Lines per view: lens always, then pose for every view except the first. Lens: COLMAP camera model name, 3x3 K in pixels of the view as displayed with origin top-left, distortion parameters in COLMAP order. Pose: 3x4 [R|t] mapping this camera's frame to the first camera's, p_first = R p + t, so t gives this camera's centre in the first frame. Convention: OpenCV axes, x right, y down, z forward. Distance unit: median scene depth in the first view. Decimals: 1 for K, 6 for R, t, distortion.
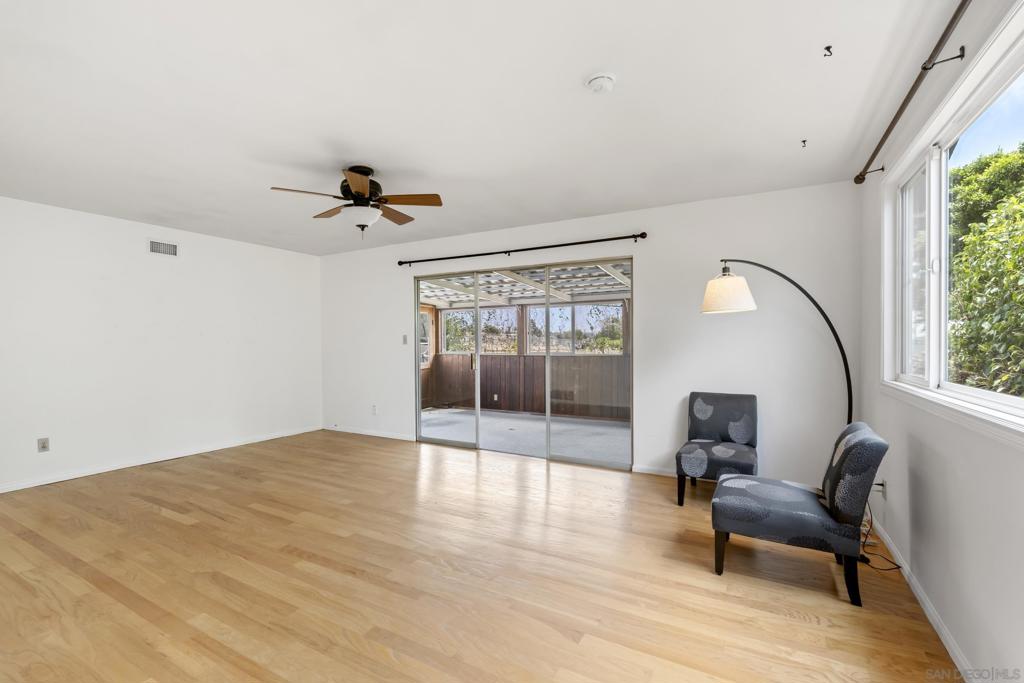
lens RADIAL K [[438.4, 0, 510.6], [0, 438.4, 344.6], [0, 0, 1]] dist [-0.000716, -0.000098]
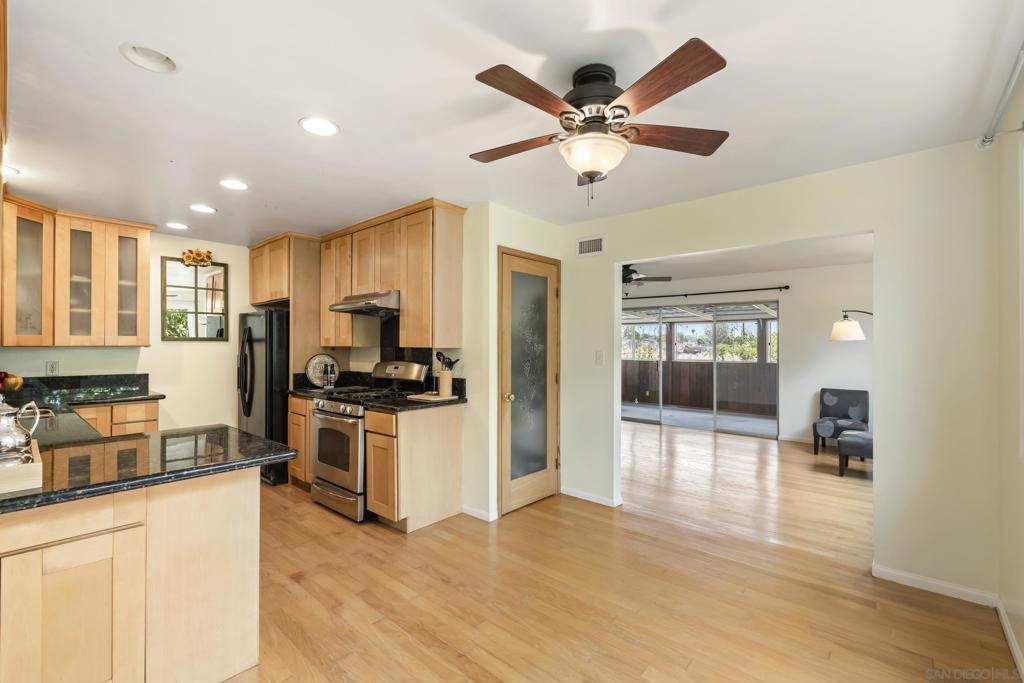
lens RADIAL K [[441.0, 0, 512.0], [0, 441.0, 341.5], [0, 0, 1]] dist [0.000660, 0.000185]
pose [[0.979949, 0.002493, -0.199232, -0.357210], [-0.004729, 0.999931, -0.010748, -0.036523], [0.199191, 0.011474, 0.979893, -0.763681]]
